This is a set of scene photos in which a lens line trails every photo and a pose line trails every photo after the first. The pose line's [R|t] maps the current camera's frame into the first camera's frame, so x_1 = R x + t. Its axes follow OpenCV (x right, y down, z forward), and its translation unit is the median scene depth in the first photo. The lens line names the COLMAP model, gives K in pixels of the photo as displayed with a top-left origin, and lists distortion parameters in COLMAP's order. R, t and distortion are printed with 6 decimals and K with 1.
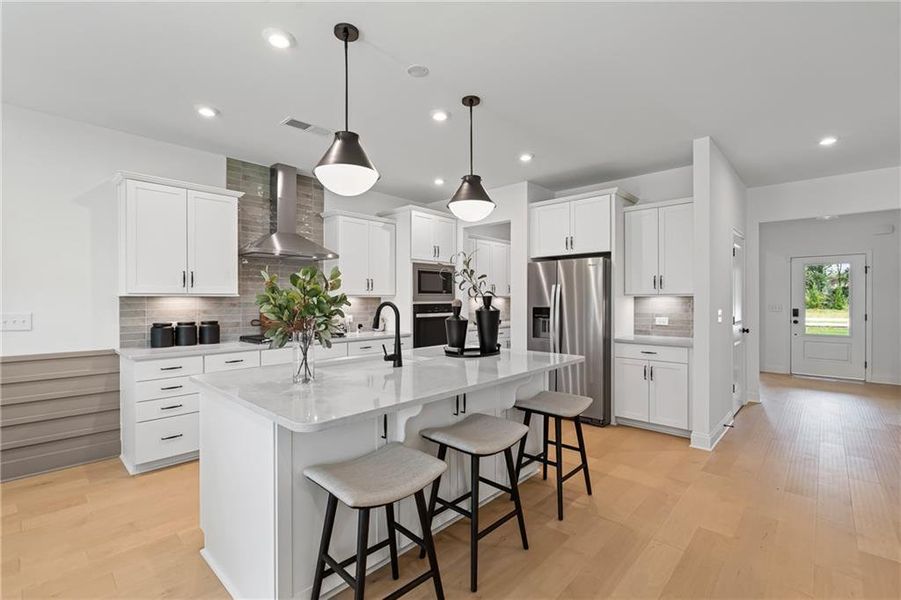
lens RADIAL K [[412.4, 0, 427.7], [0, 412.4, 302.8], [0, 0, 1]] dist [-0.002782, 0.001311]
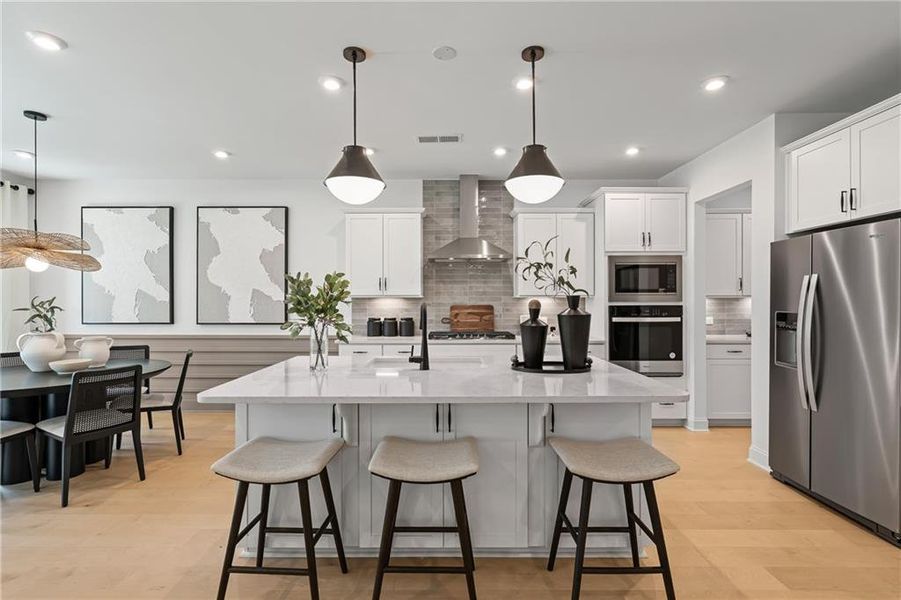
lens RADIAL K [[412.4, 0, 443.4], [0, 412.4, 299.9], [0, 0, 1]] dist [-0.002782, 0.001311]
pose [[0.685304, -0.000122, -0.728257, 0.430081], [-0.005663, 0.999969, -0.005497, -0.002308], [0.728235, 0.007891, 0.685282, 0.240320]]
